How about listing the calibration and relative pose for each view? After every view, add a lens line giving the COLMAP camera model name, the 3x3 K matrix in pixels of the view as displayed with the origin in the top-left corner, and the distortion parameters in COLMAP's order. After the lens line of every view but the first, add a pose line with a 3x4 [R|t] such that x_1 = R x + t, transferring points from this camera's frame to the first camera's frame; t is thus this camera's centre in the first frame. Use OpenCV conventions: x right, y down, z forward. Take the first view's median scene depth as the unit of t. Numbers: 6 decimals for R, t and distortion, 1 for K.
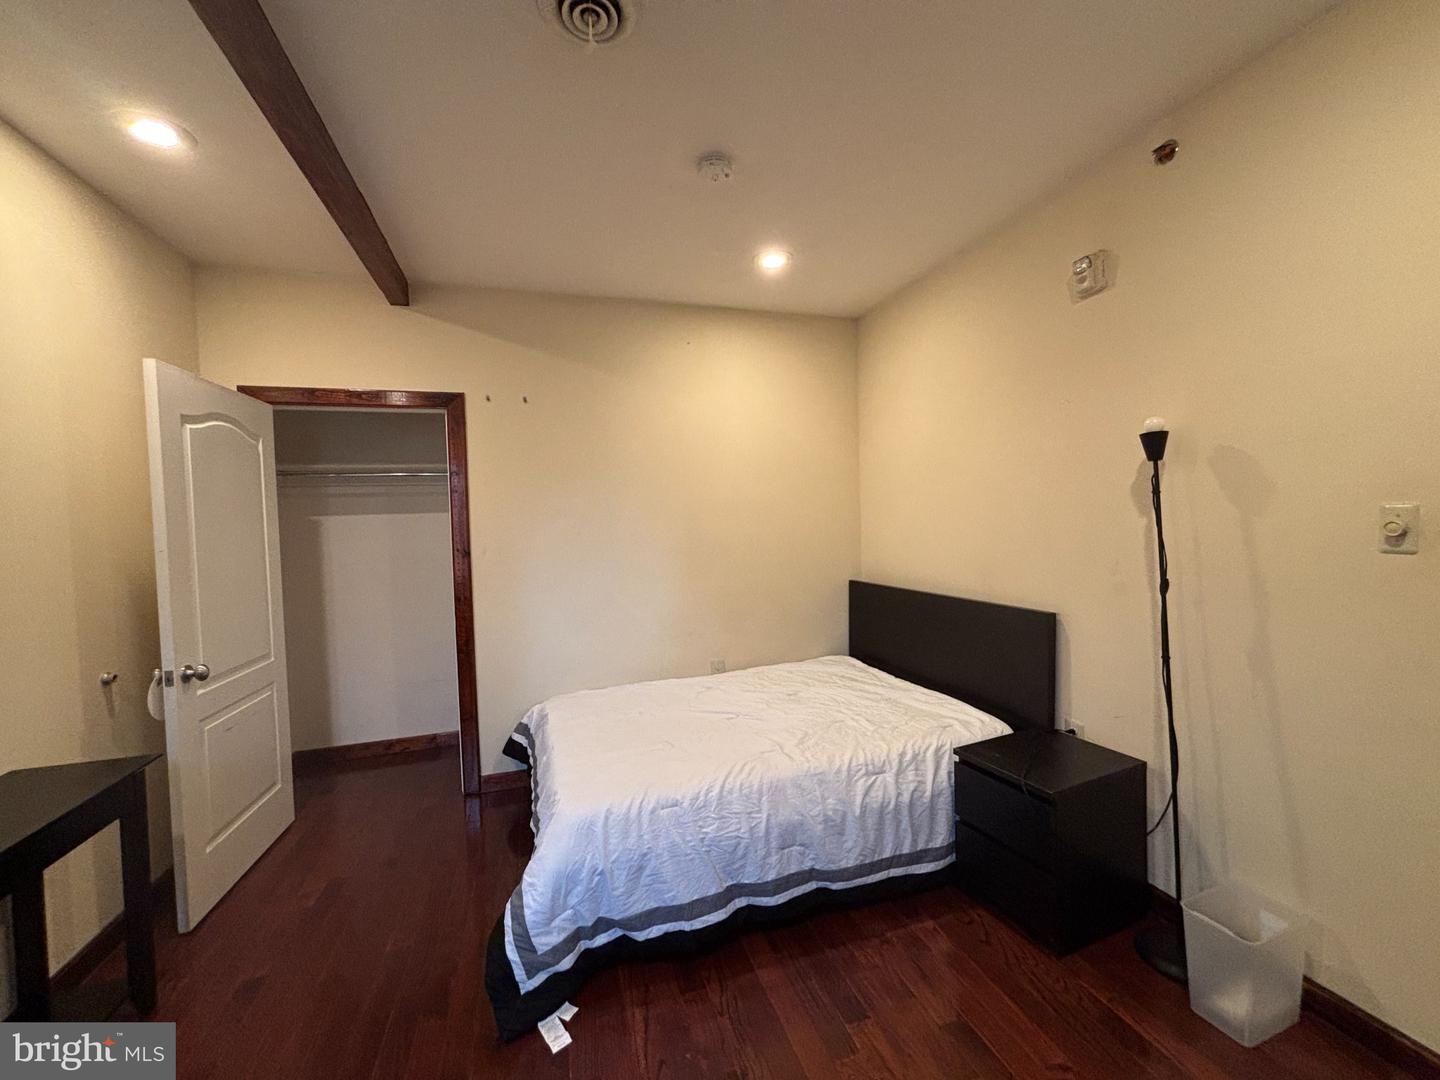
lens RADIAL K [[576.3, 0, 719.6], [0, 576.3, 537.4], [0, 0, 1]] dist [-0.001742, -0.000136]
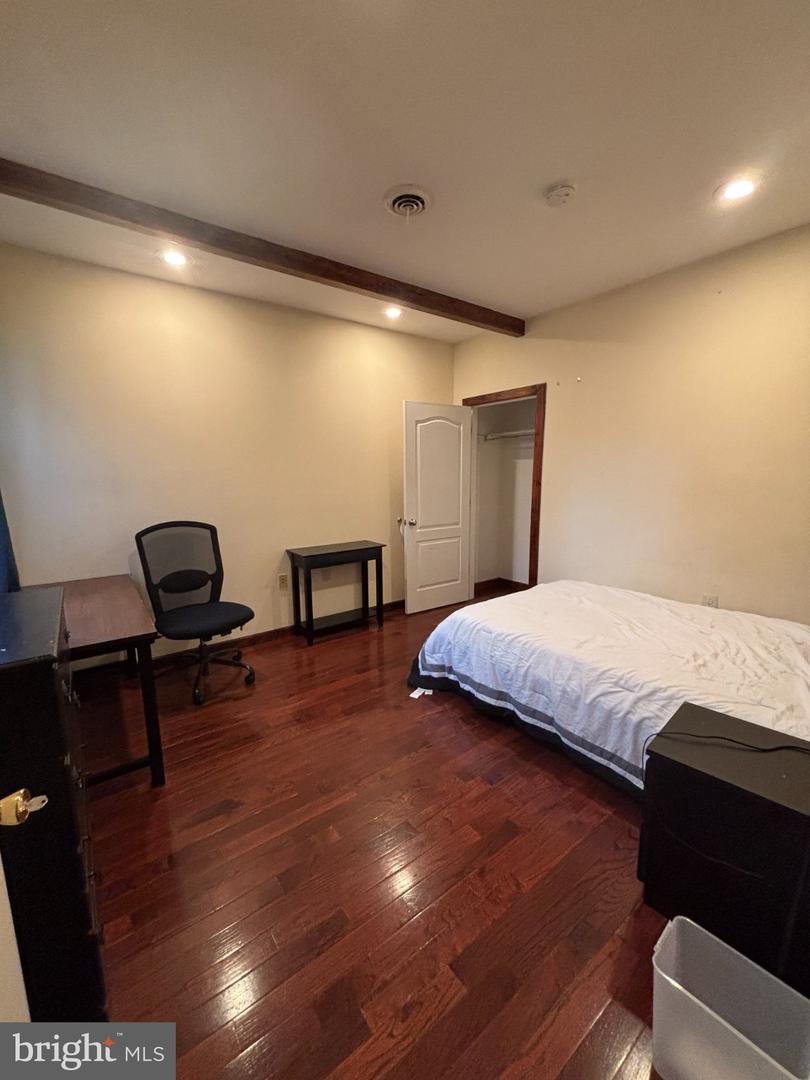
lens RADIAL K [[432.2, 0, 392.8], [0, 432.2, 537.8], [0, 0, 1]] dist [-0.001742, -0.000136]
pose [[0.316484, 0.170469, -0.933155, 0.938378], [-0.024925, 0.984875, 0.171464, -0.030528], [0.948270, -0.031006, 0.315946, 0.304357]]
